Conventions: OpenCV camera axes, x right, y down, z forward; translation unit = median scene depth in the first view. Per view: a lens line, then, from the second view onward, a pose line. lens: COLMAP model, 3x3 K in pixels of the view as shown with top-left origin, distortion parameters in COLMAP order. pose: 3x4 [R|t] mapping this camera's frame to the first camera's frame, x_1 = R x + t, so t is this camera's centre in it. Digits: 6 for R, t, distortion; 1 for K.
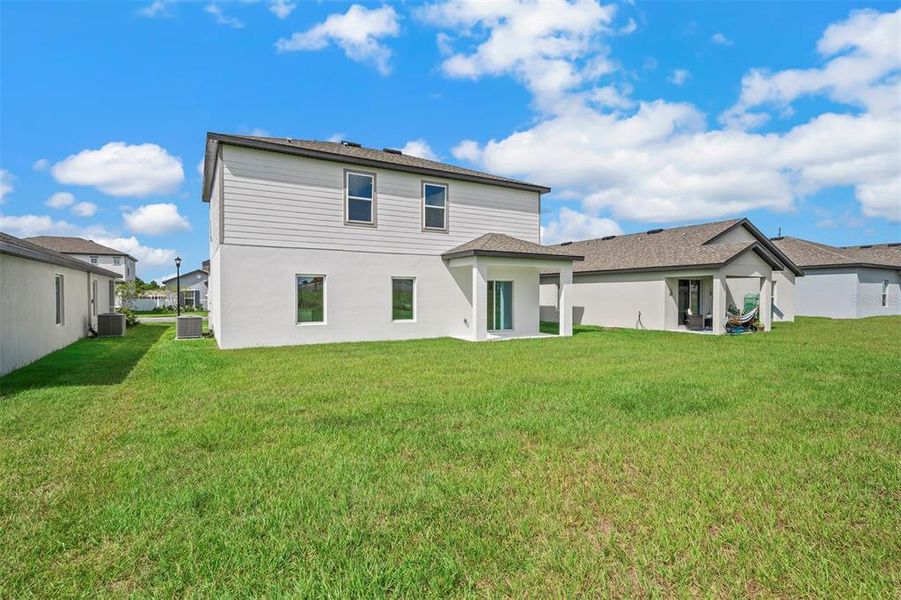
lens RADIAL K [[441.5, 0, 451.6], [0, 441.5, 298.6], [0, 0, 1]] dist [0.004236, 0.000007]
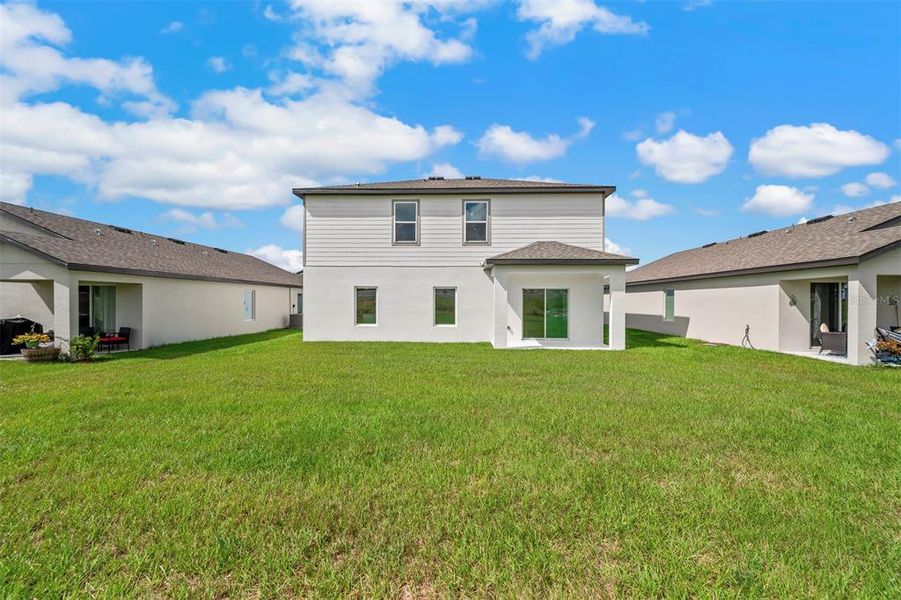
lens RADIAL K [[356.3, 0, 452.9], [0, 356.3, 303.5], [0, 0, 1]] dist [0.003773, 0.000413]
pose [[0.846310, 0.005677, -0.532661, 0.386427], [-0.008642, 0.999958, -0.003073, -0.003148], [0.532621, 0.007204, 0.846323, 0.226577]]
